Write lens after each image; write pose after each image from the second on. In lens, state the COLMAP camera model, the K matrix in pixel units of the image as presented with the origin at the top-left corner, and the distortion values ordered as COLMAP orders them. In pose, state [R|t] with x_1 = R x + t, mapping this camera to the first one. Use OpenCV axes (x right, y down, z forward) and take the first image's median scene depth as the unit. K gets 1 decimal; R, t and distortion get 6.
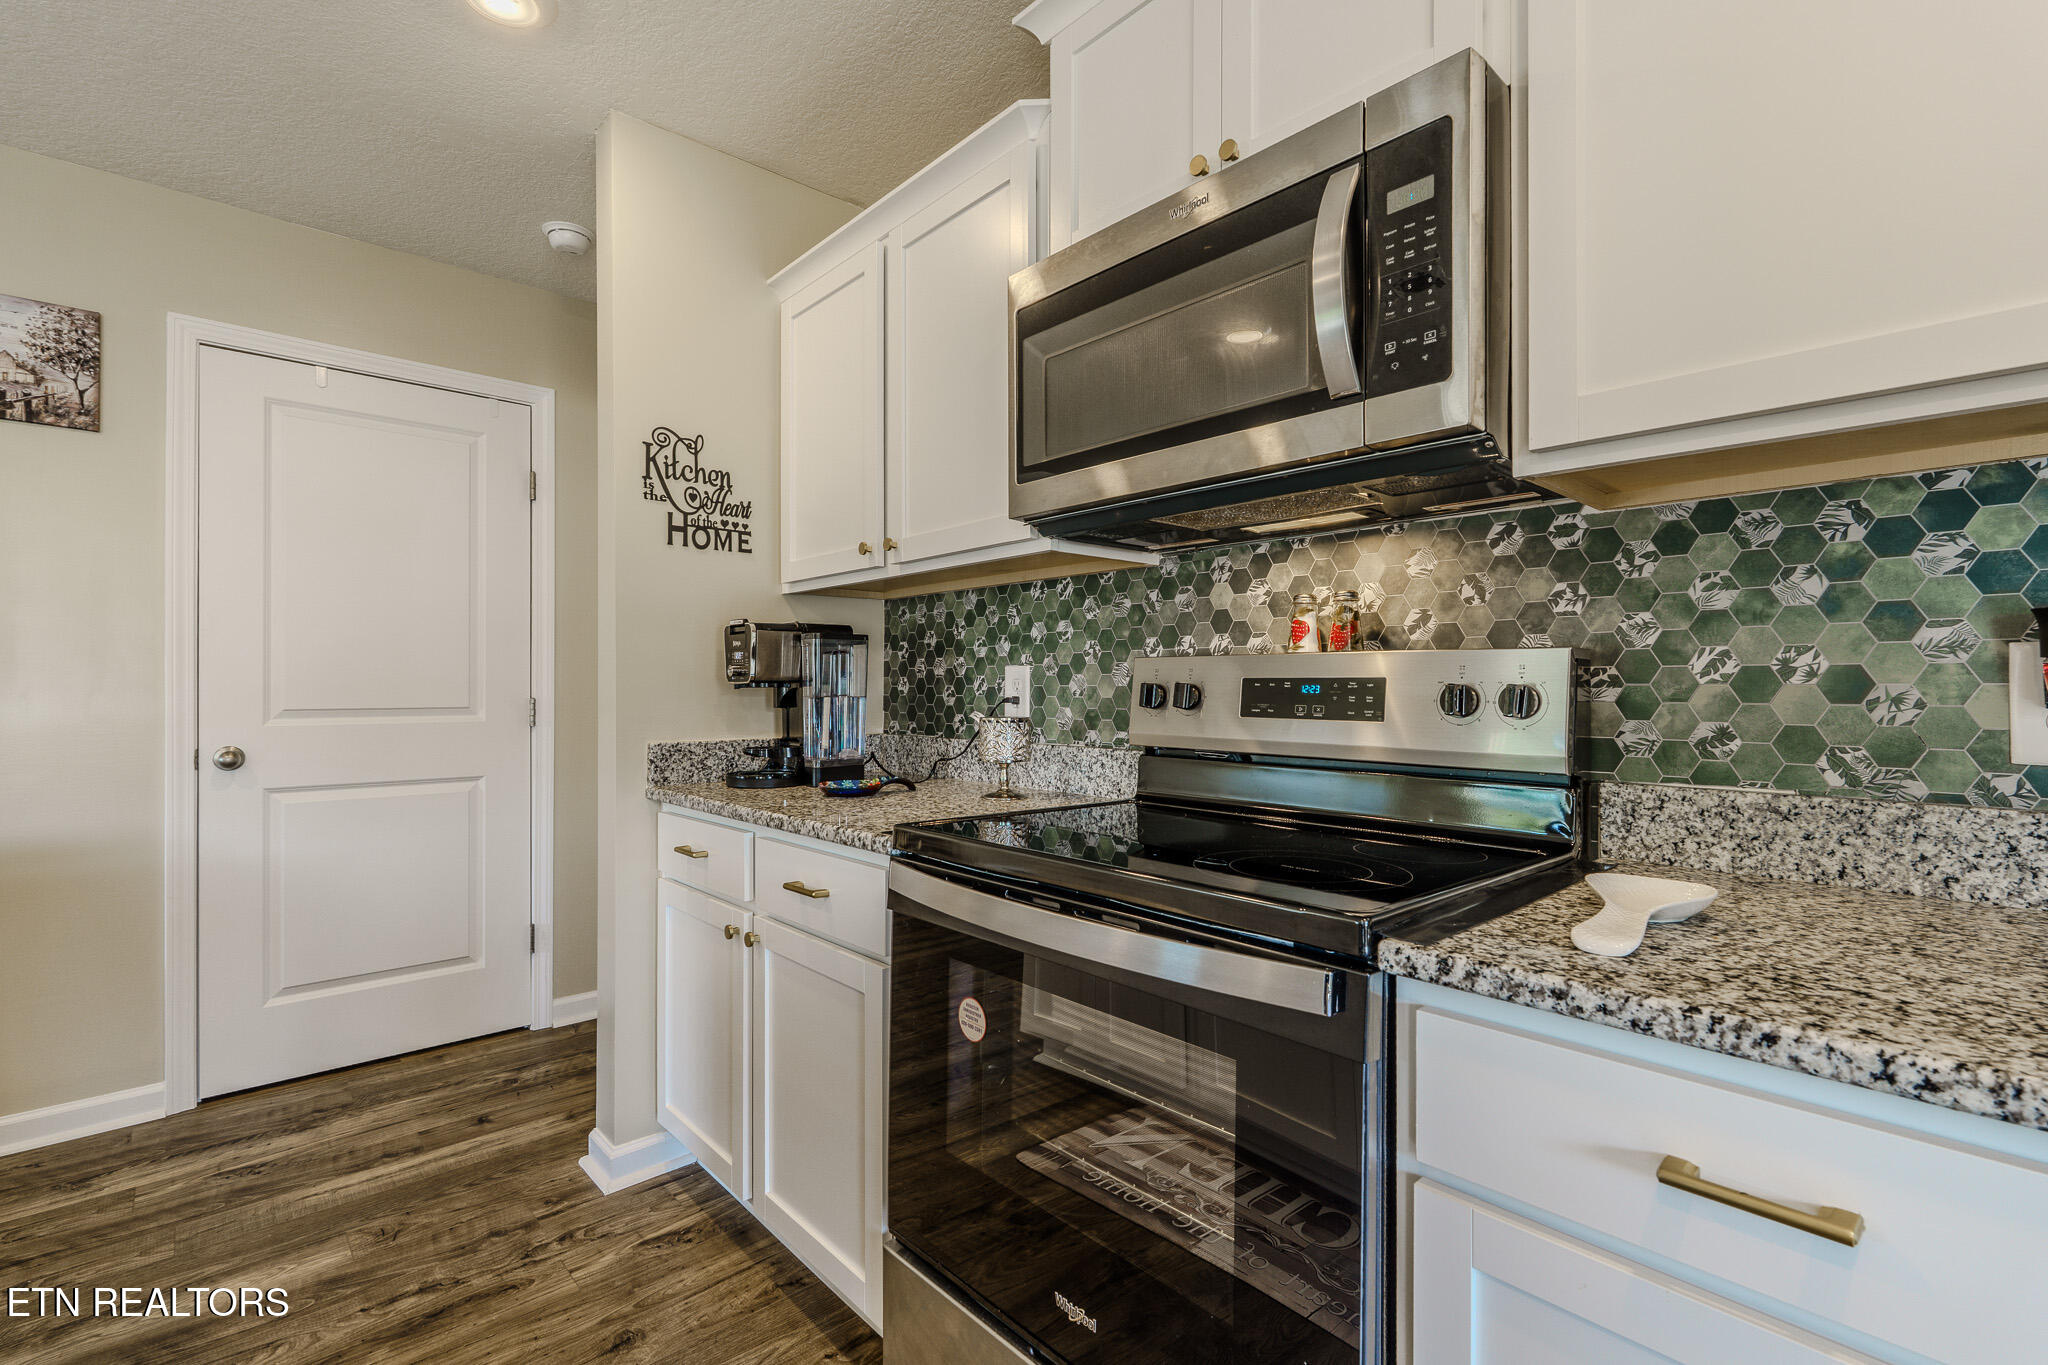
lens RADIAL K [[904.9, 0, 1032.9], [0, 904.9, 681.5], [0, 0, 1]] dist [-0.001738, -0.000206]
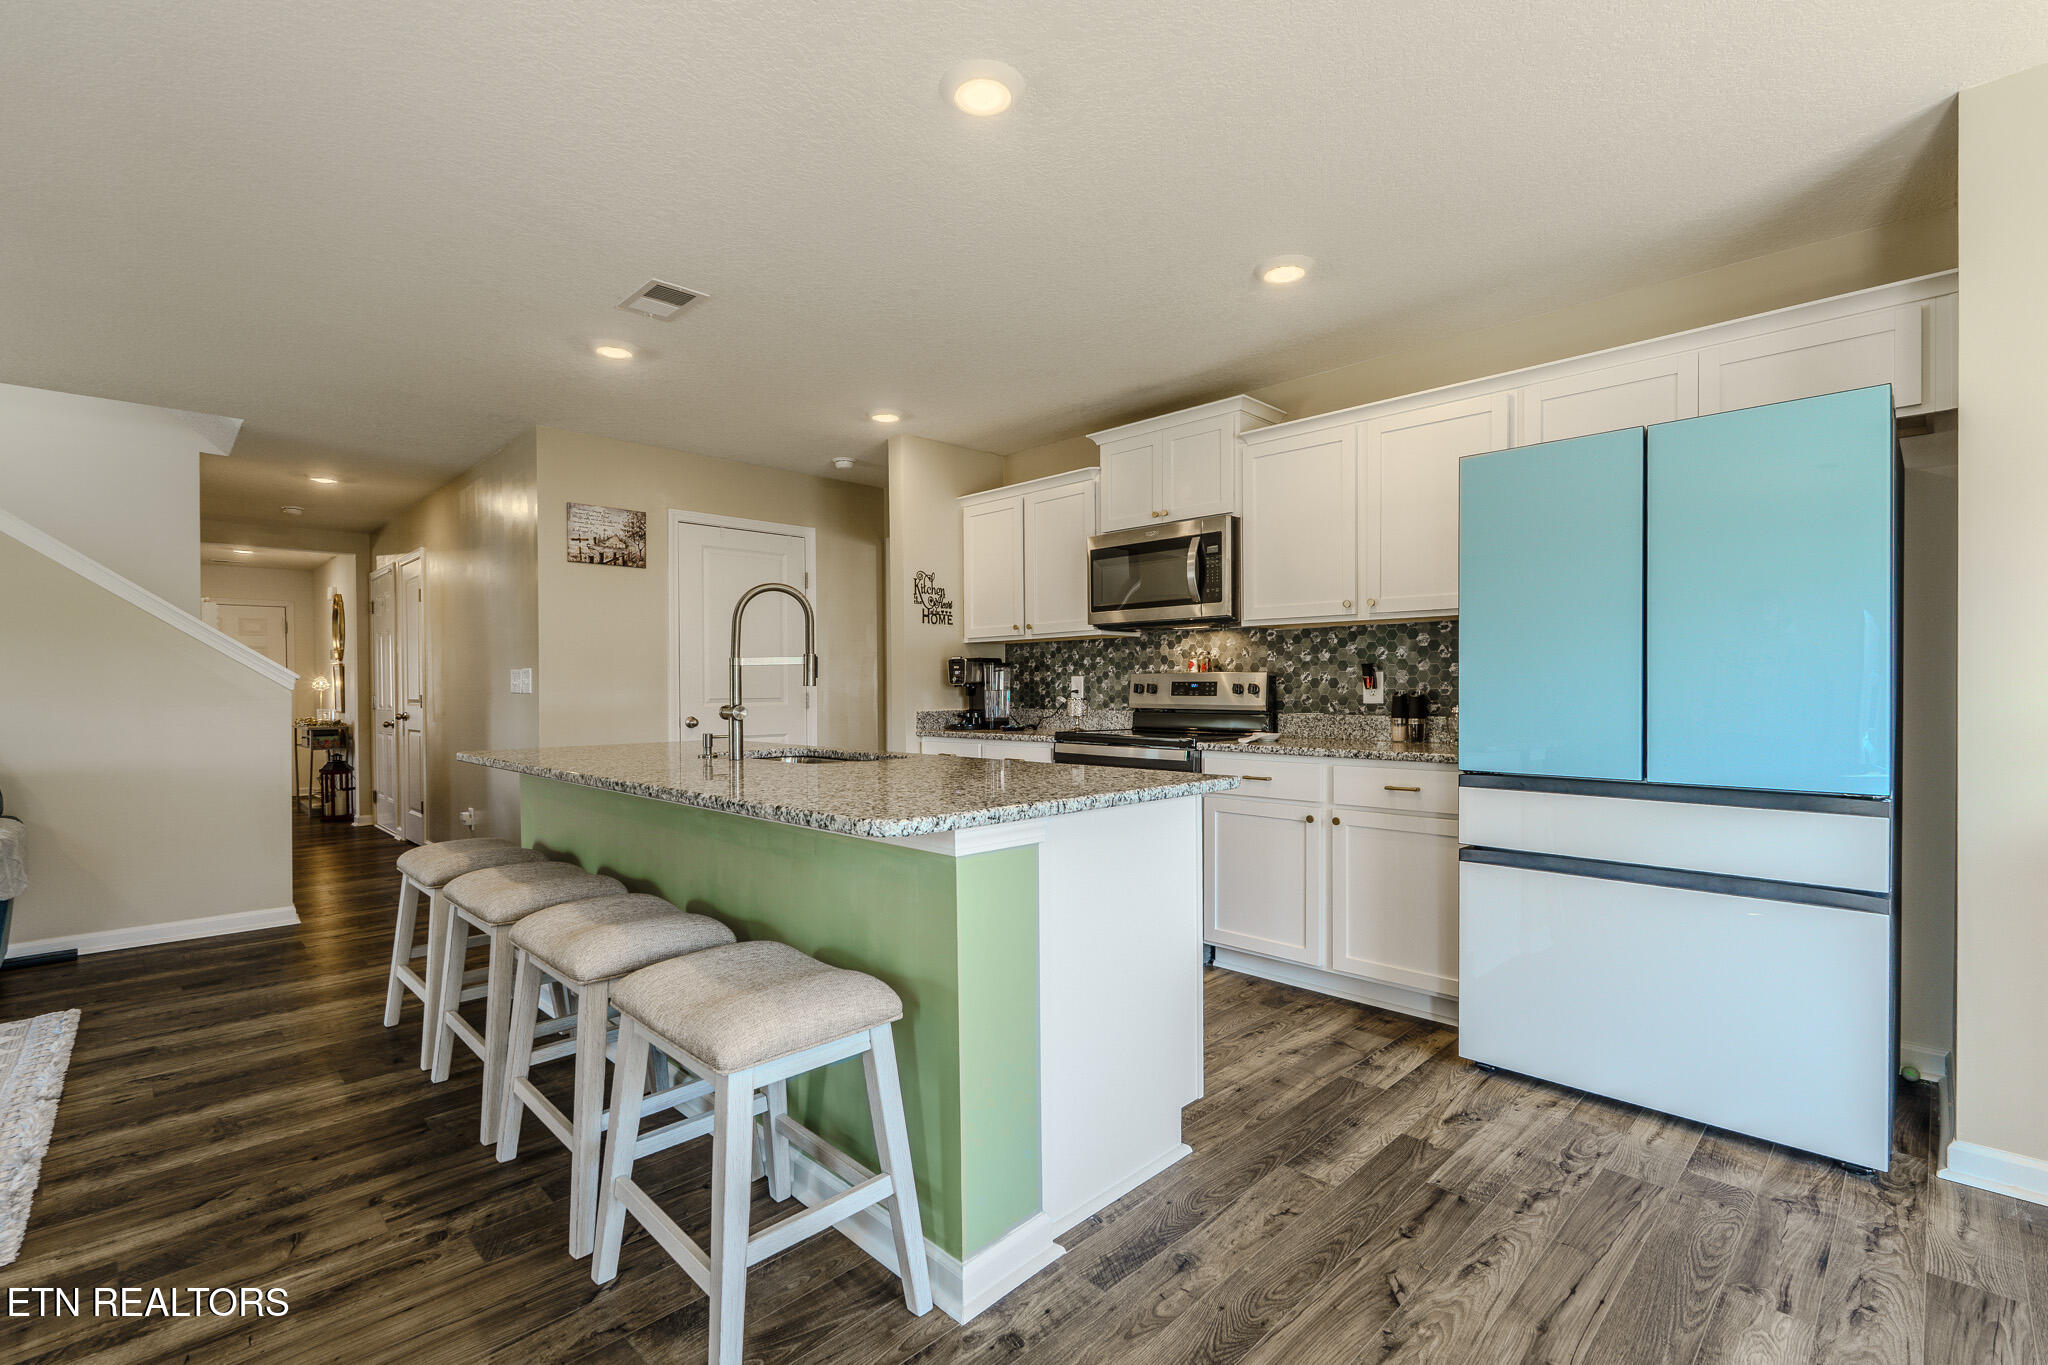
lens RADIAL K [[904.9, 0, 1032.9], [0, 904.9, 681.5], [0, 0, 1]] dist [-0.001738, -0.000206]
pose [[0.999310, -0.003343, 0.036996, -0.256090], [0.003424, 0.999992, -0.002131, 0.000298], [-0.036989, 0.002256, 0.999313, -1.526447]]
